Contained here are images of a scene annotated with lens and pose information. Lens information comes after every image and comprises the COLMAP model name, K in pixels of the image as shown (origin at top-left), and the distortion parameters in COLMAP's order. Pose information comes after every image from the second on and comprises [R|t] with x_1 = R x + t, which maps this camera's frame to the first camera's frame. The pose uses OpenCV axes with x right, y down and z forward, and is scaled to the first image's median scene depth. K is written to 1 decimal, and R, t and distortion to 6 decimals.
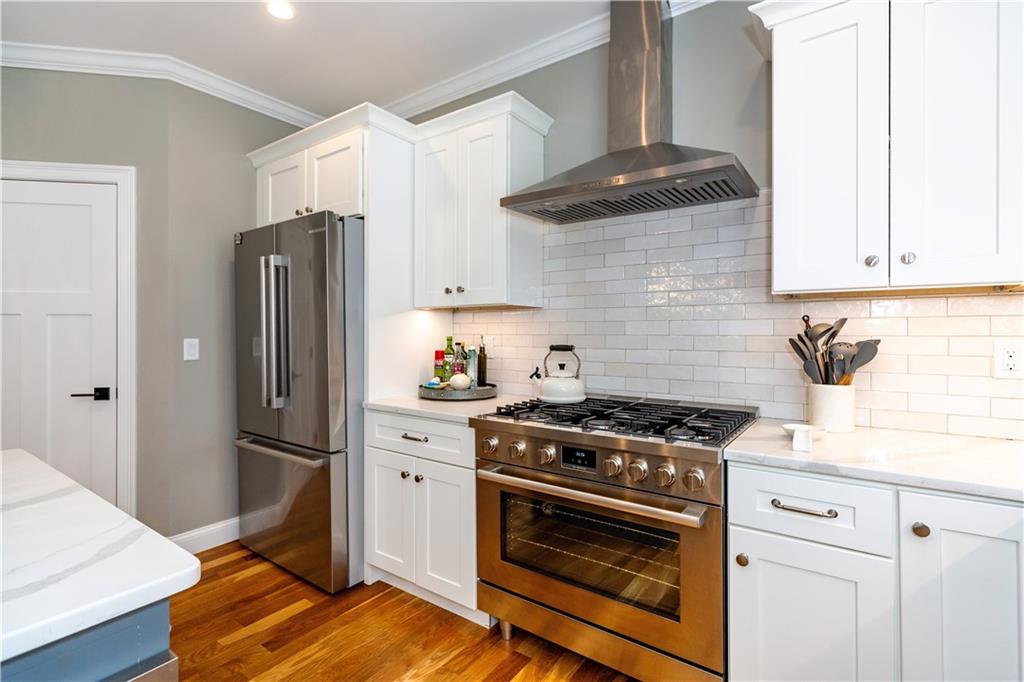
lens RADIAL K [[470.8, 0, 497.2], [0, 470.8, 331.7], [0, 0, 1]] dist [-0.005595, 0.000135]
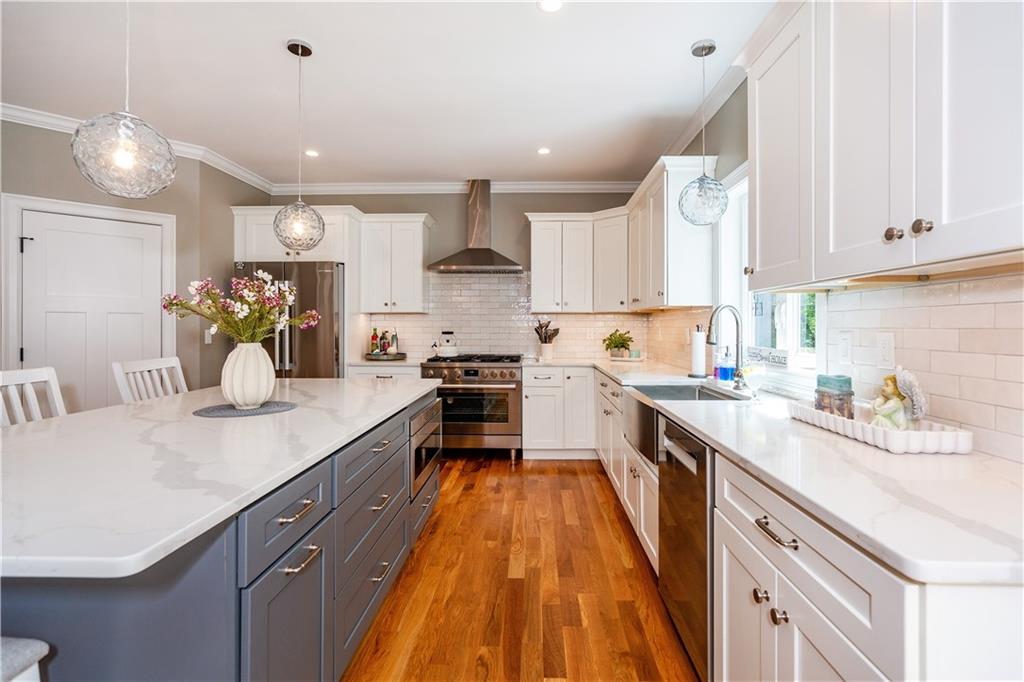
lens RADIAL K [[470.8, 0, 517.0], [0, 470.8, 332.9], [0, 0, 1]] dist [-0.005595, 0.000135]
pose [[0.821835, -0.007899, 0.569671, -1.044357], [-0.000151, 0.999901, 0.014081, 0.004738], [-0.569726, -0.011659, 0.821752, -1.227257]]
